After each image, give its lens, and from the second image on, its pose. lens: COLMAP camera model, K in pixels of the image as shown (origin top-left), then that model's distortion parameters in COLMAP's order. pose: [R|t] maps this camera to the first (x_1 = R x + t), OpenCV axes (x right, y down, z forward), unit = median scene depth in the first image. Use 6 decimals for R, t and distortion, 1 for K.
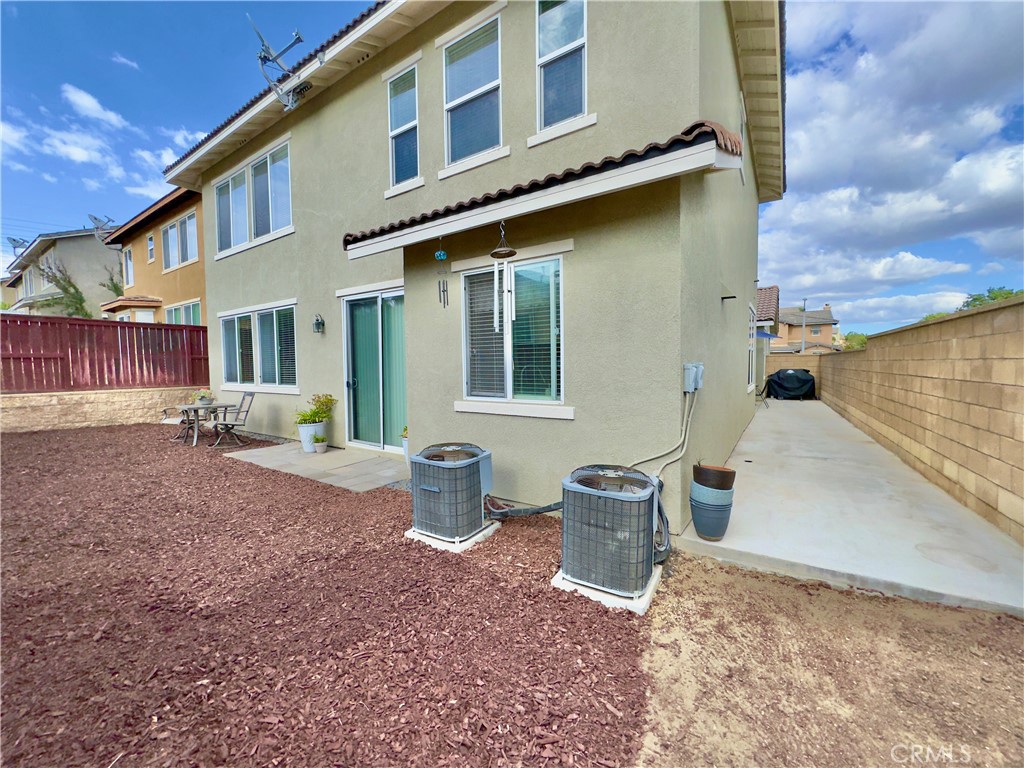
lens RADIAL K [[409.1, 0, 508.7], [0, 409.1, 384.1], [0, 0, 1]] dist [-0.001742, -0.000083]
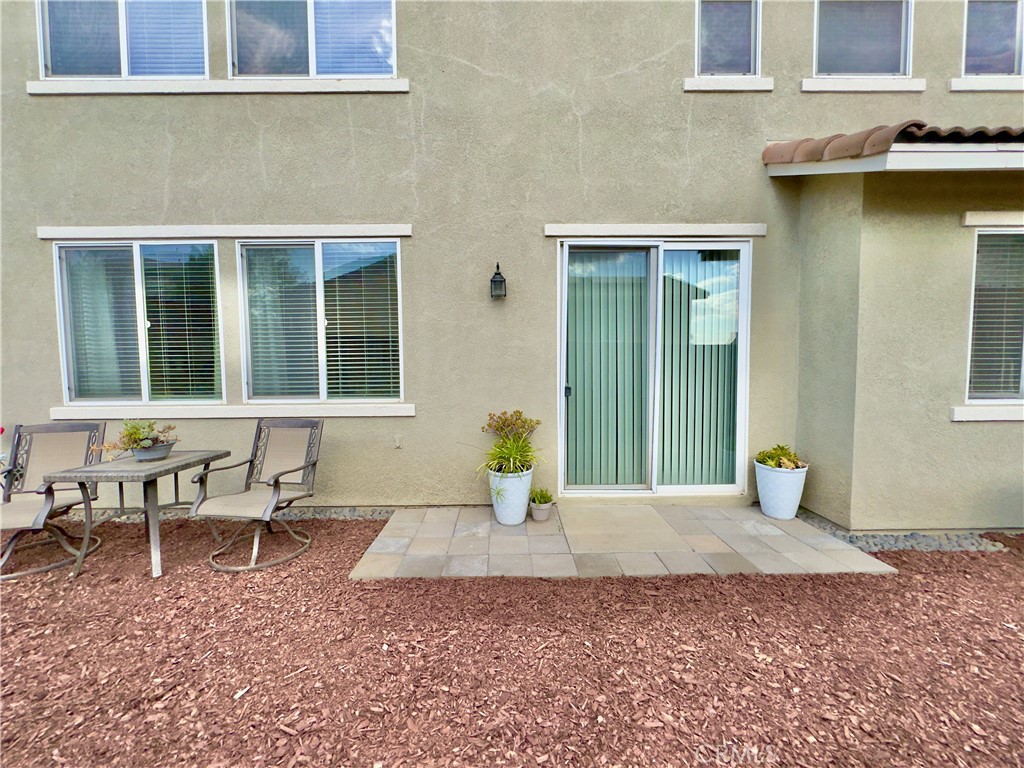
lens RADIAL K [[409.1, 0, 513.1], [0, 409.1, 374.9], [0, 0, 1]] dist [-0.001742, -0.000083]
pose [[0.819825, -0.033518, 0.571632, -0.770041], [0.027641, 0.999438, 0.018960, -0.033192], [-0.571946, 0.000256, 0.820291, 0.552648]]
